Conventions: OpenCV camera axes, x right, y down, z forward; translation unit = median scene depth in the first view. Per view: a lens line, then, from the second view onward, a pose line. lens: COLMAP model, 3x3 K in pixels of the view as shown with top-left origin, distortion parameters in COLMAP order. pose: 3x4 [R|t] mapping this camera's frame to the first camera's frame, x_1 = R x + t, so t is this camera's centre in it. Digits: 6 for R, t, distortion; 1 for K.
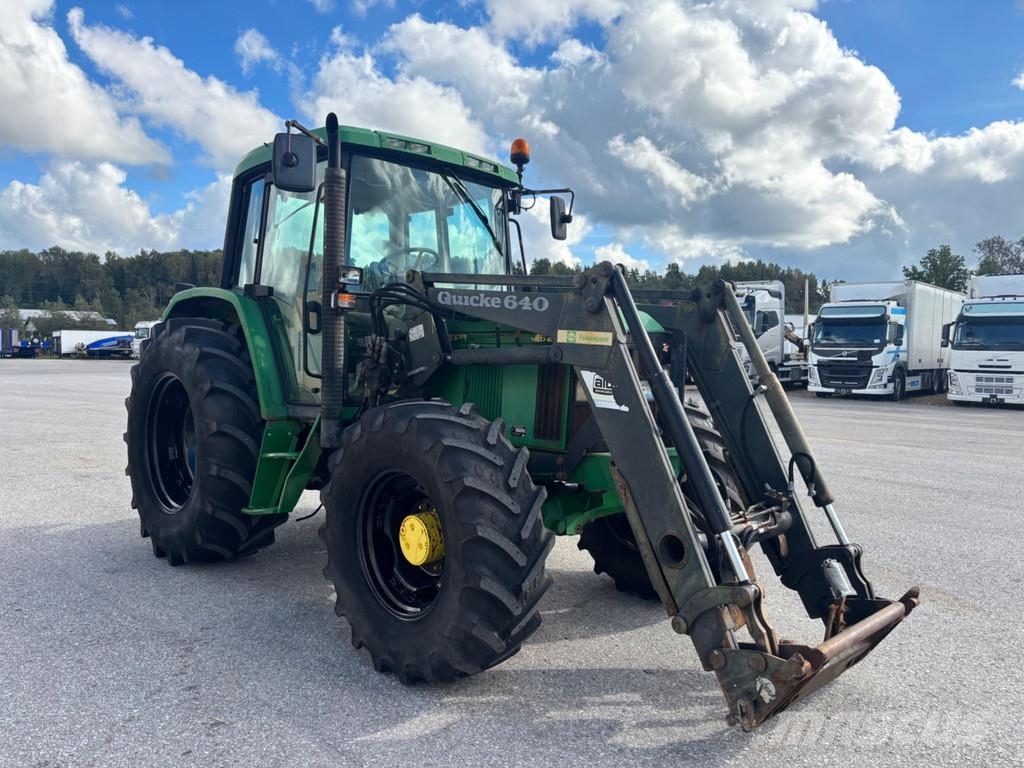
lens RADIAL K [[761.0, 0, 516.0], [0, 761.0, 382.7], [0, 0, 1]] dist [0.068093, -0.059179]
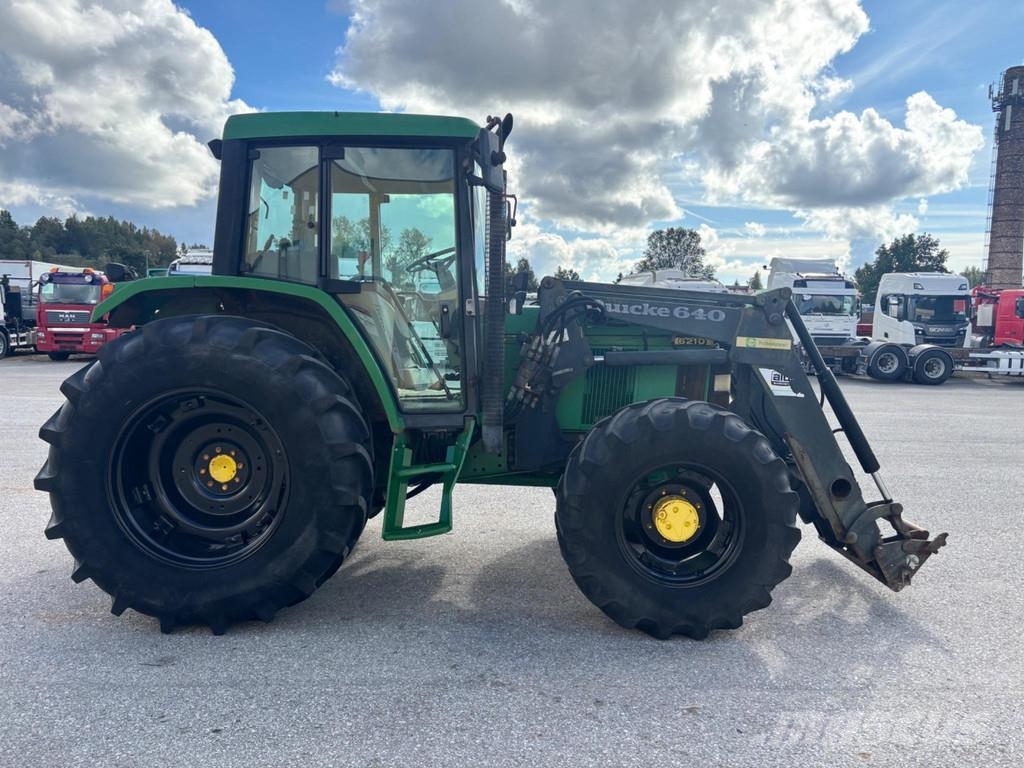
lens RADIAL K [[761.0, 0, 516.0], [0, 761.0, 382.7], [0, 0, 1]] dist [0.068093, -0.059179]
pose [[0.710179, -0.062653, 0.701228, -1.124029], [0.029529, 0.997807, 0.059245, -0.080663], [-0.703401, -0.021369, 0.710472, 0.354395]]
